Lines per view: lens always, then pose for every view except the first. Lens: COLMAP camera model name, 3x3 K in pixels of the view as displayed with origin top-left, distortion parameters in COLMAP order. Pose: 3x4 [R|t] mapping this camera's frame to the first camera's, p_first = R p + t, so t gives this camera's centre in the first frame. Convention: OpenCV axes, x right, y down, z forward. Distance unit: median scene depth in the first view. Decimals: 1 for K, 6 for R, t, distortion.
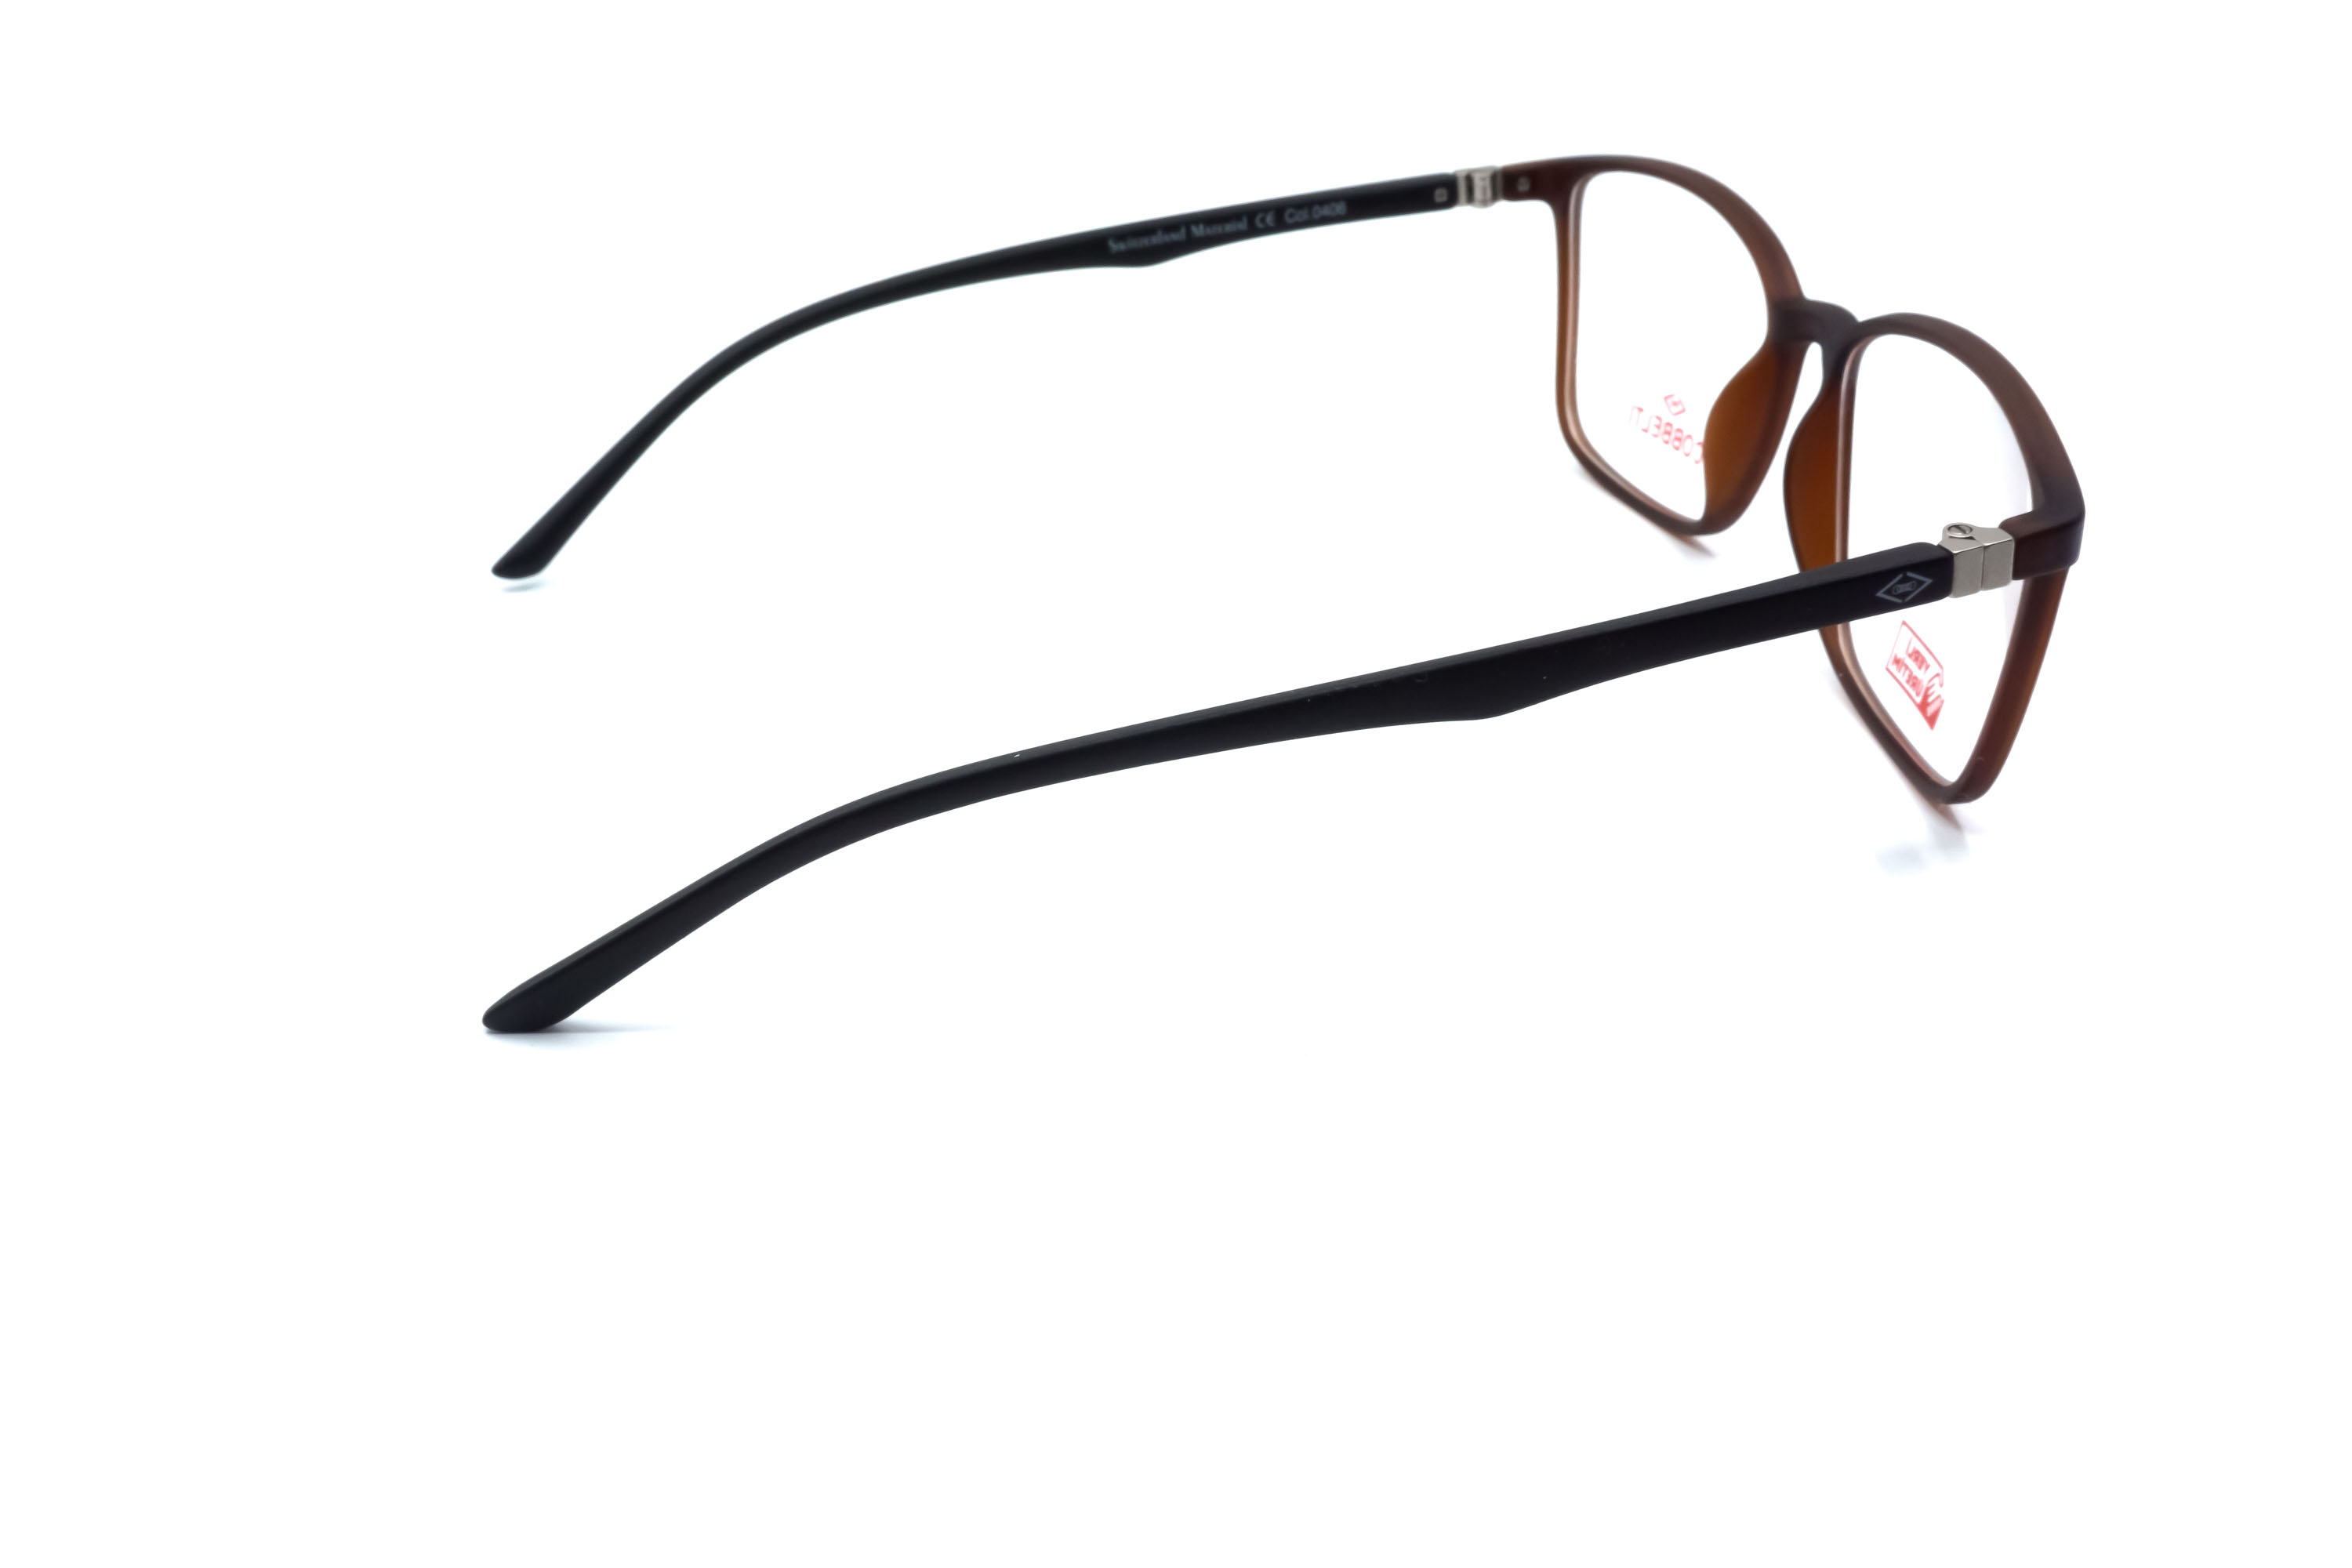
lens RADIAL K [[2644.6, 0, 1176.0], [0, 2644.6, 784.0], [0, 0, 1]] dist [0.009953, 0.049287]
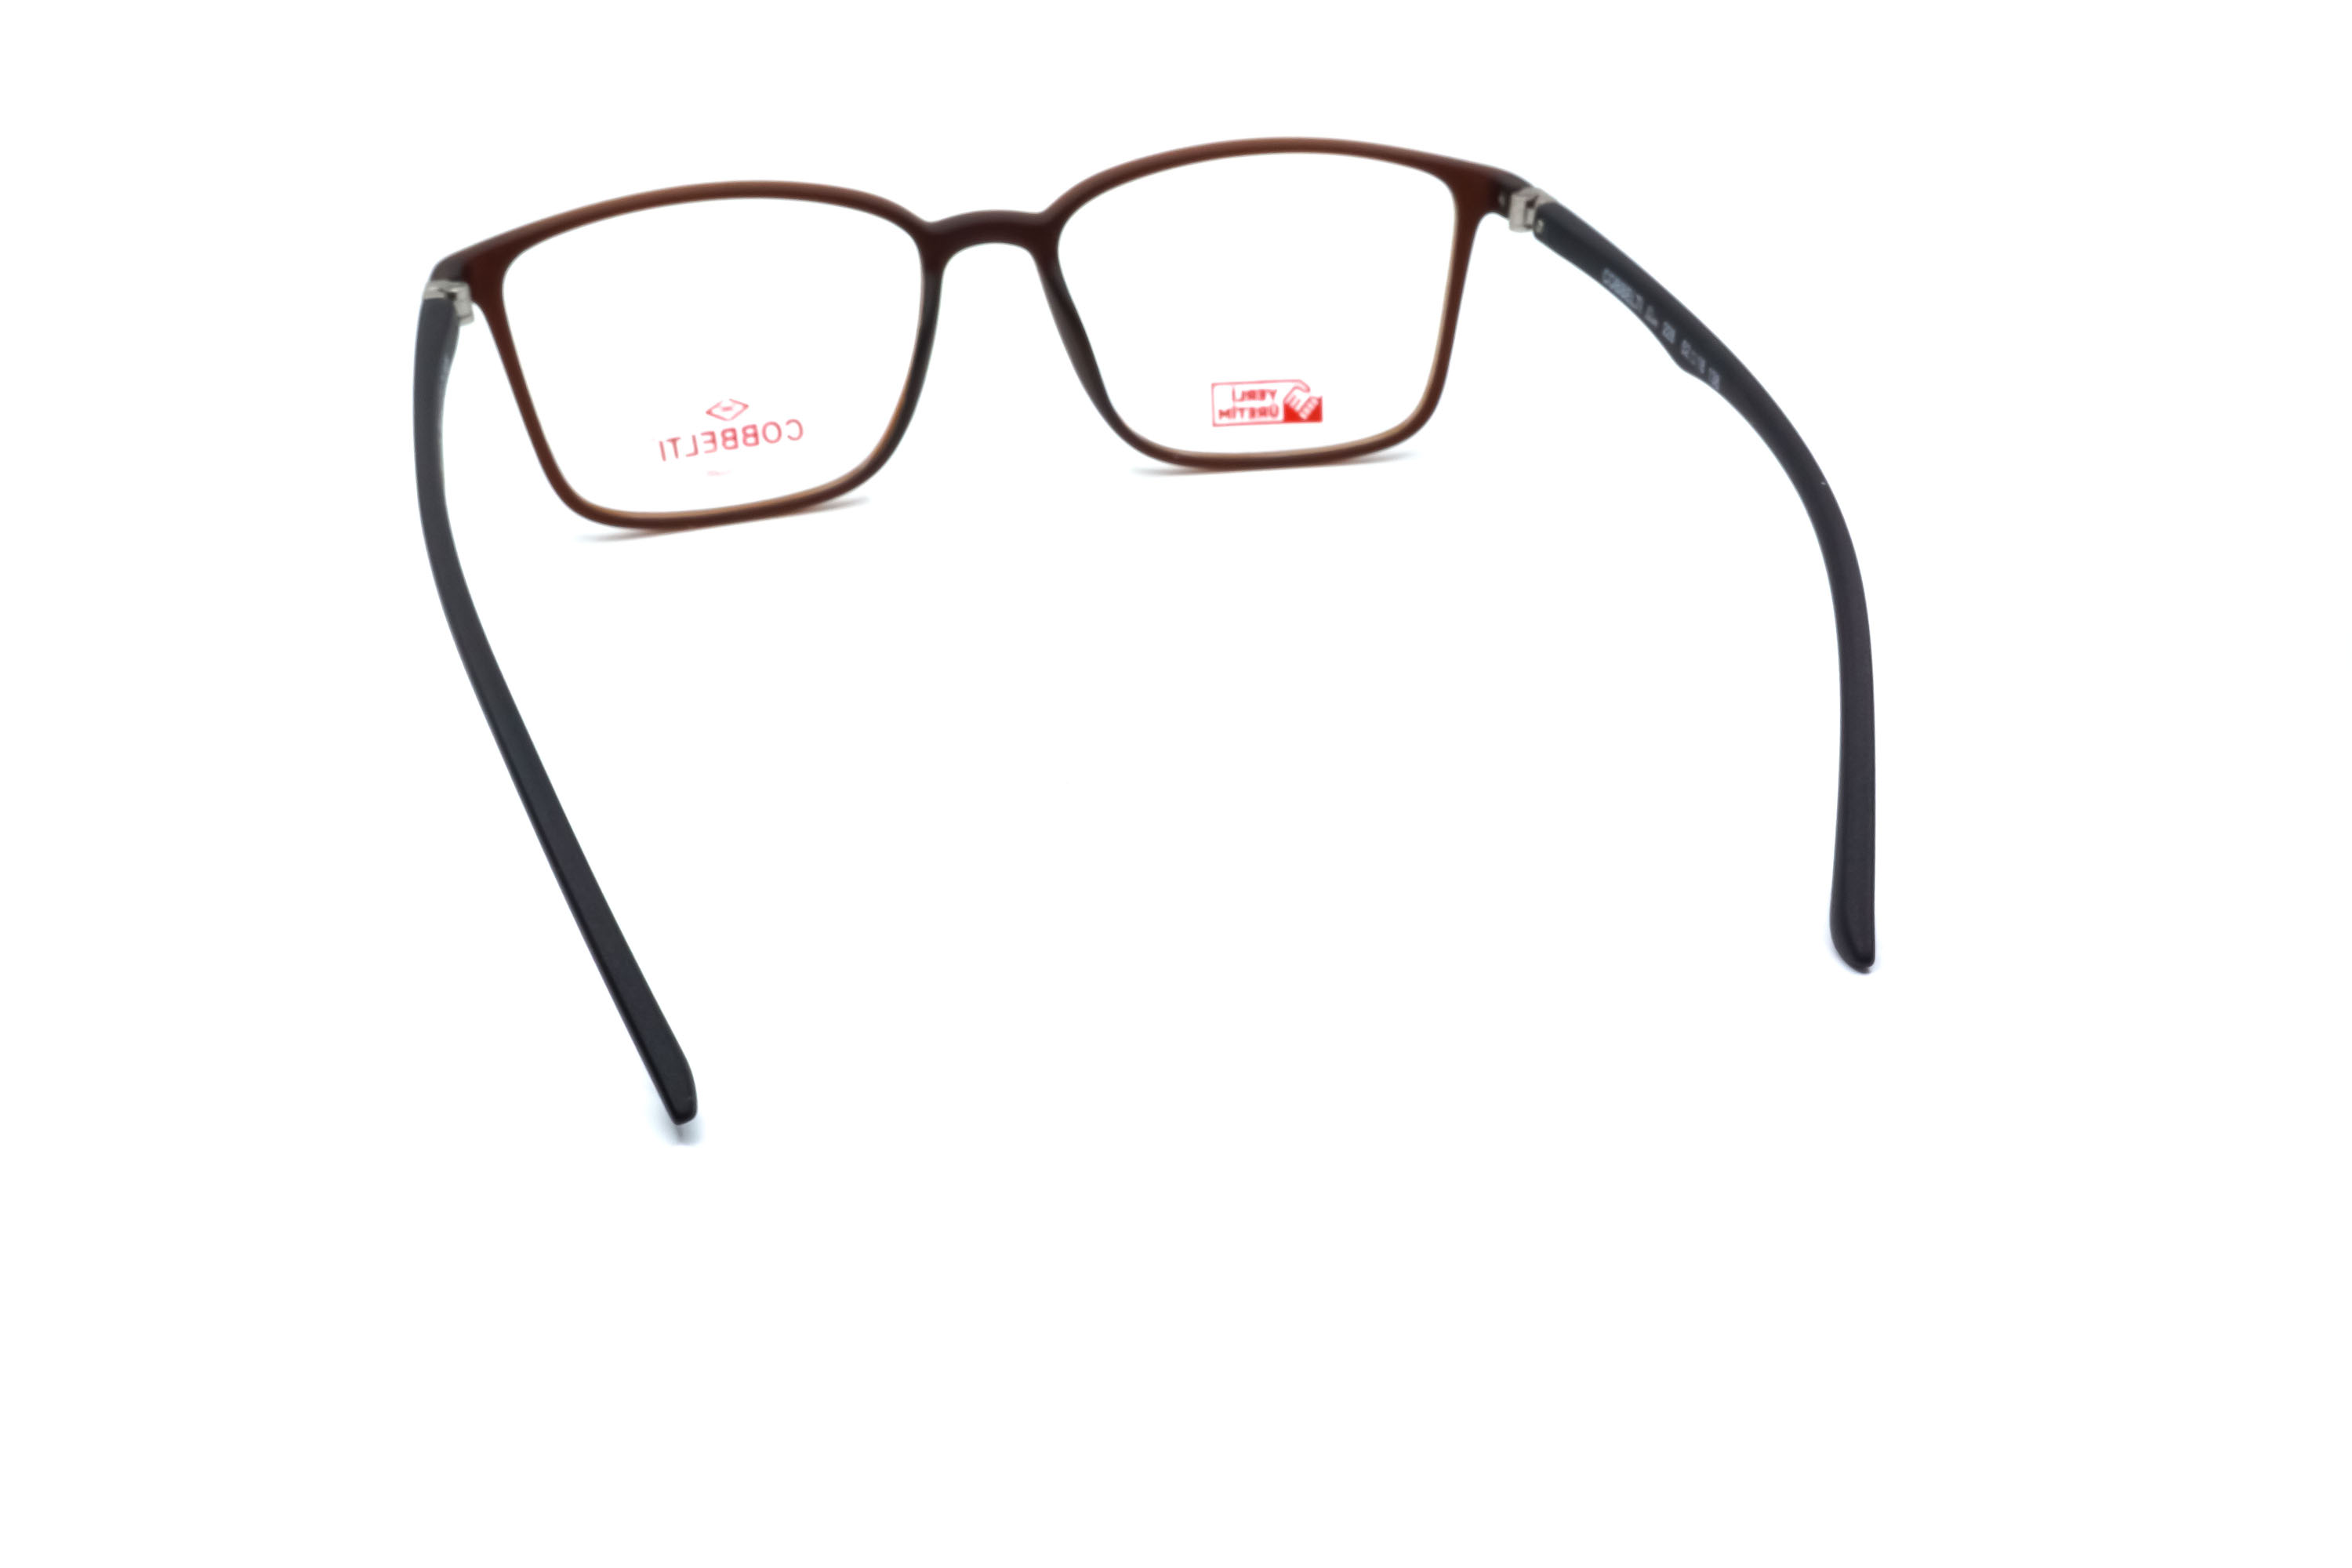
lens RADIAL K [[2644.6, 0, 1176.0], [0, 2644.6, 784.0], [0, 0, 1]] dist [0.009953, 0.049287]
pose [[-0.002555, -0.424588, 0.905383, -0.783476], [0.477409, 0.795027, 0.374183, -0.320936], [-0.878677, 0.433194, 0.200670, 0.686937]]
